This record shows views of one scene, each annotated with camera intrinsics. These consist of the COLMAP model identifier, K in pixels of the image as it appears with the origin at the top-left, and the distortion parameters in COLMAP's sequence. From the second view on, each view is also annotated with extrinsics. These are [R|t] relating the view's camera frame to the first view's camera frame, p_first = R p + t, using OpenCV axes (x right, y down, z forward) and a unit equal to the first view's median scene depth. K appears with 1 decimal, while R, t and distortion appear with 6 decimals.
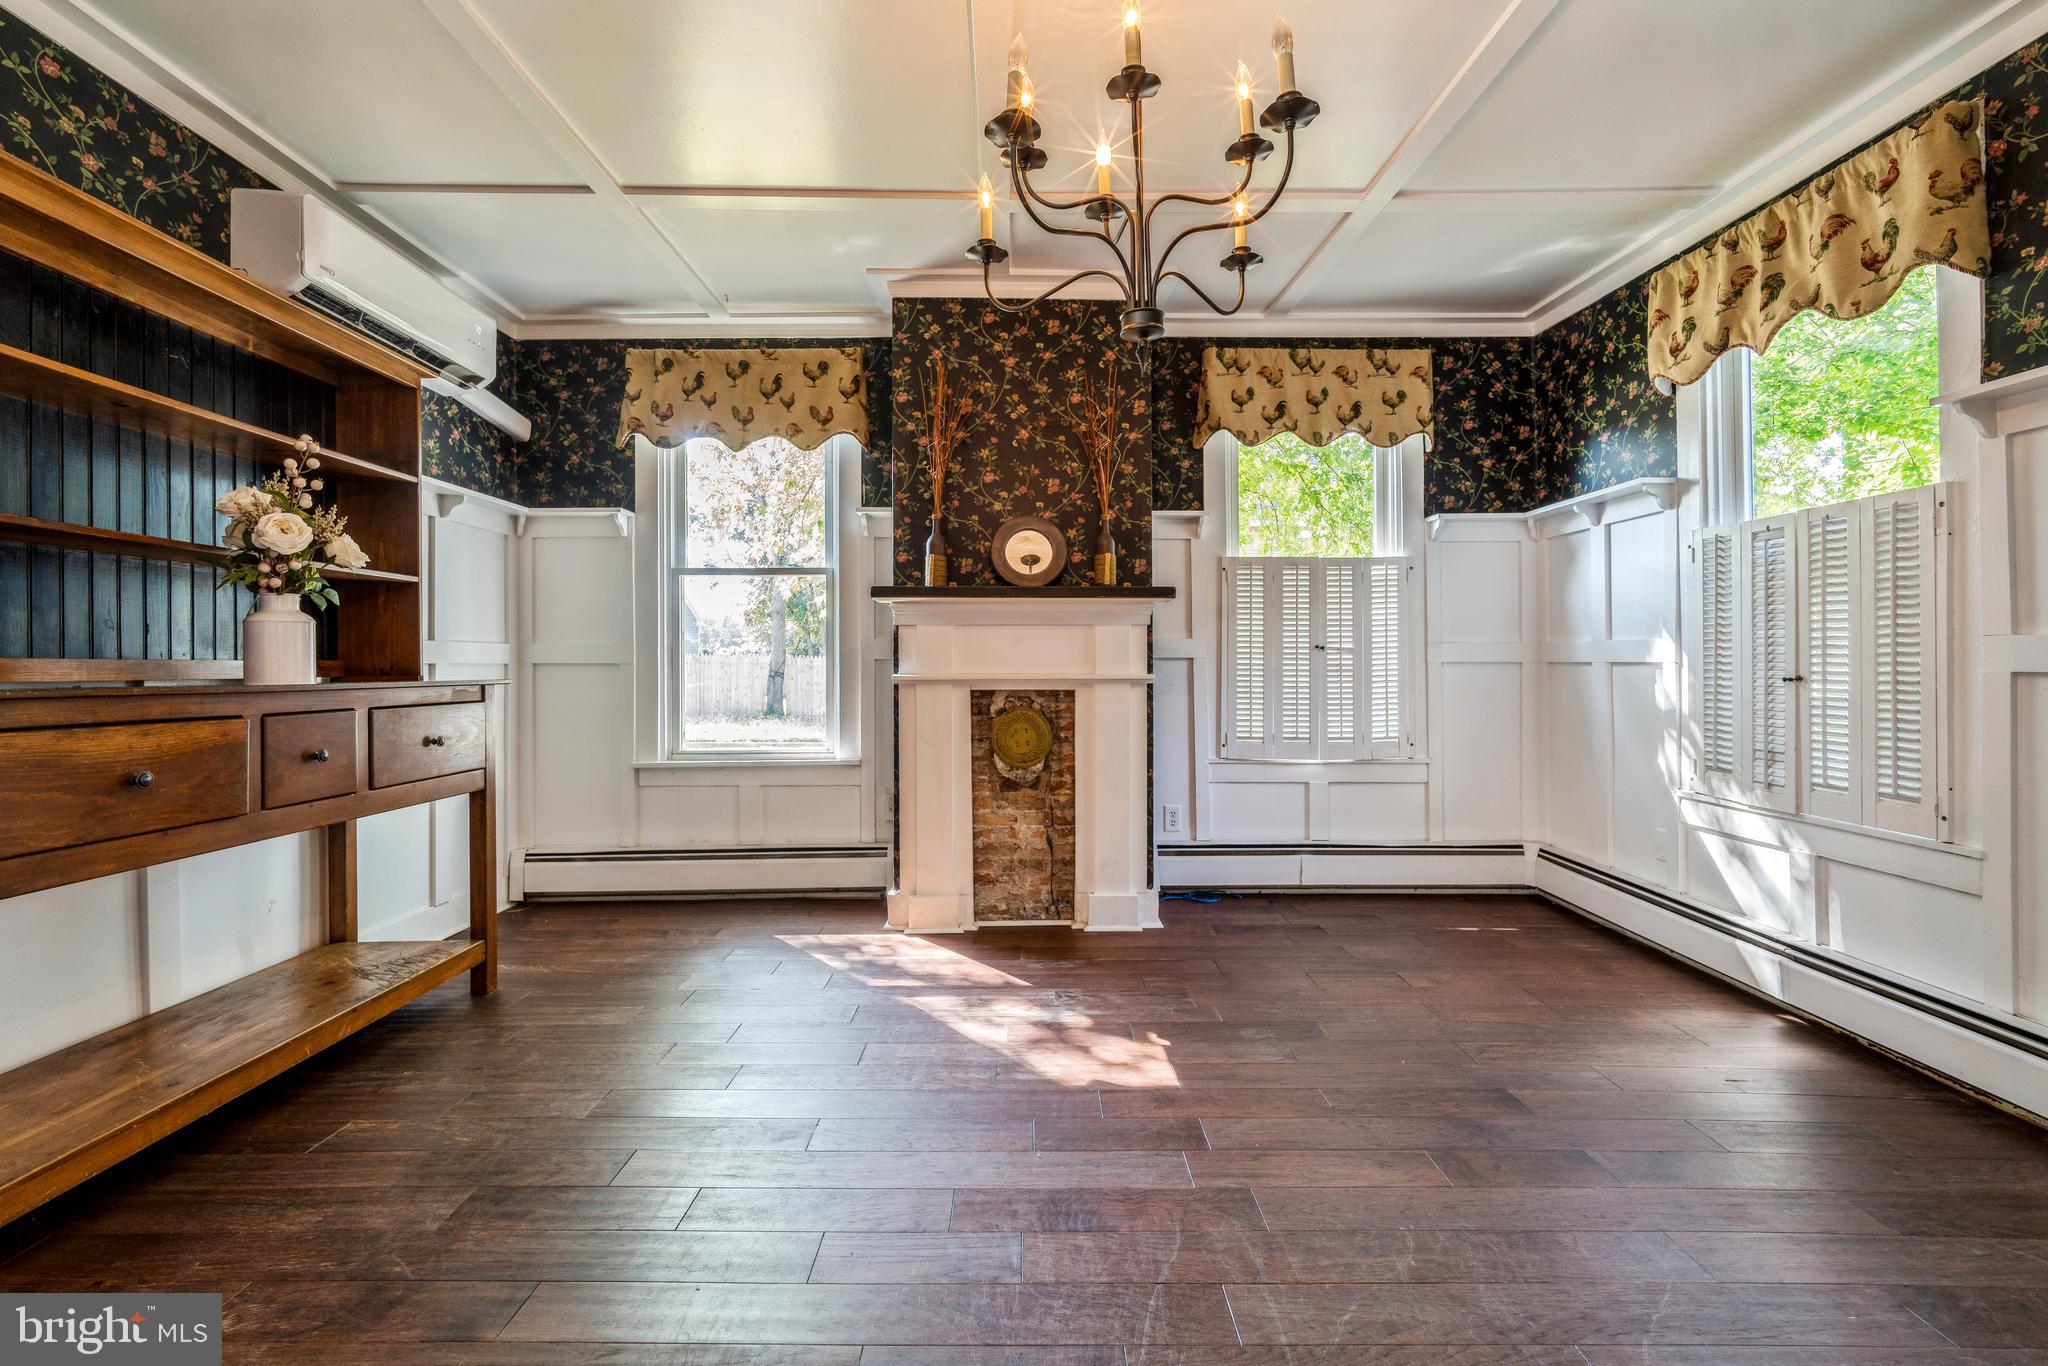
lens RADIAL K [[898.0, 0, 1028.4], [0, 898.0, 661.7], [0, 0, 1]] dist [-0.001803, 0.000370]
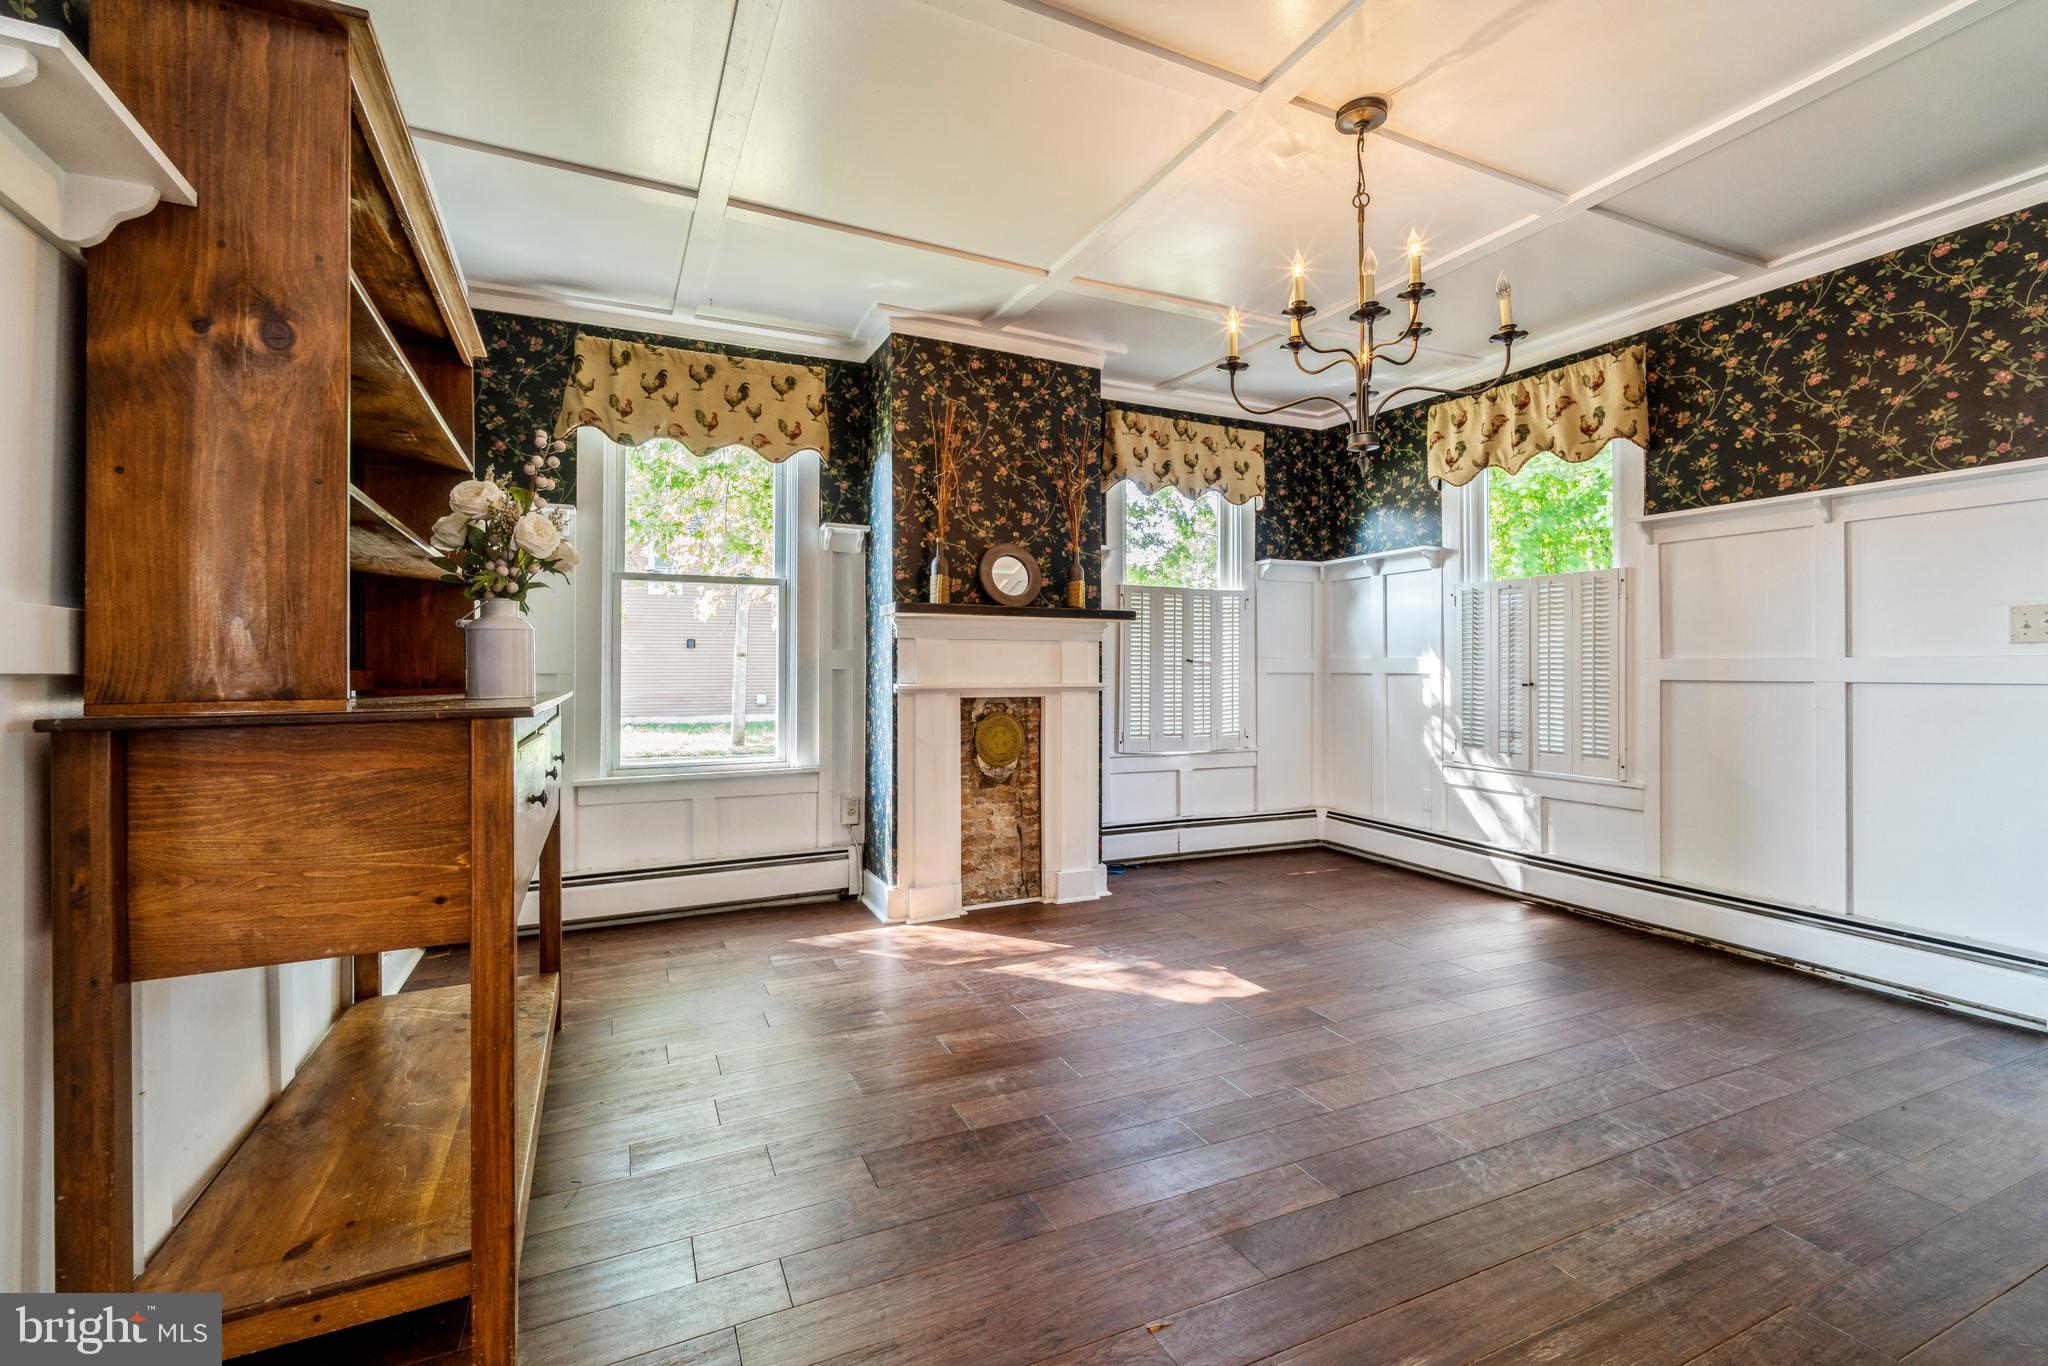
lens RADIAL K [[899.4, 0, 1025.5], [0, 899.4, 667.1], [0, 0, 1]] dist [-0.001001, -0.000380]
pose [[0.907363, 0.003517, 0.420333, -0.454638], [-0.002244, 0.999991, -0.003521, -0.002670], [-0.420342, 0.002252, 0.907363, -0.039104]]
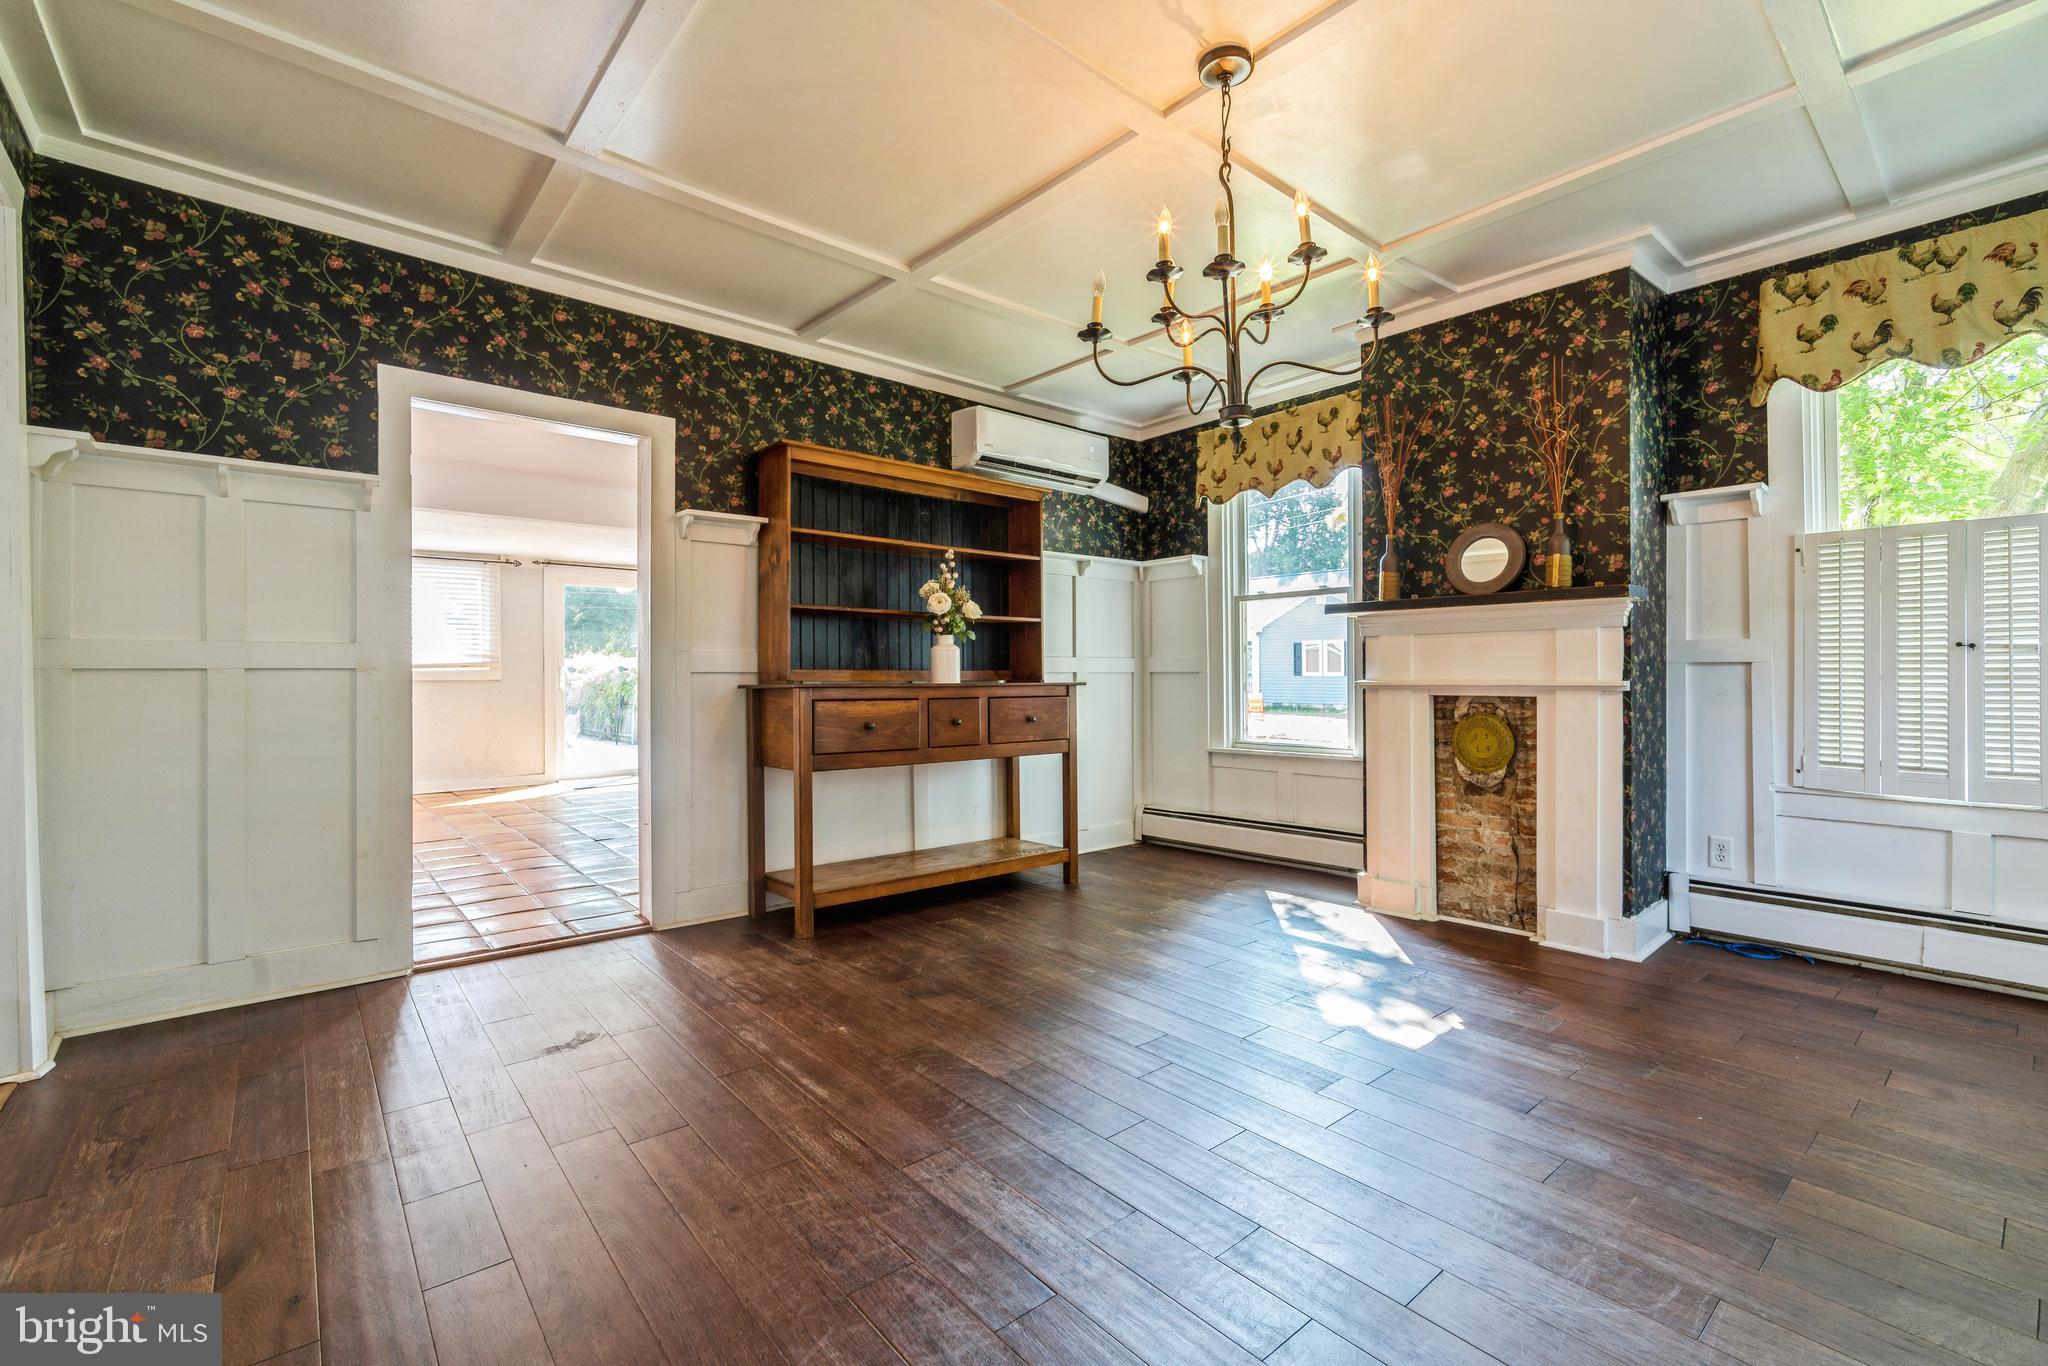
lens RADIAL K [[901.3, 0, 1024.0], [0, 901.3, 683.0], [0, 0, 1]] dist [-0.001161, 0.000068]
pose [[0.638630, 0.004909, -0.769498, 0.446089], [0.005206, 0.999929, 0.010699, 0.003111], [0.769496, -0.010839, 0.638560, -0.048525]]
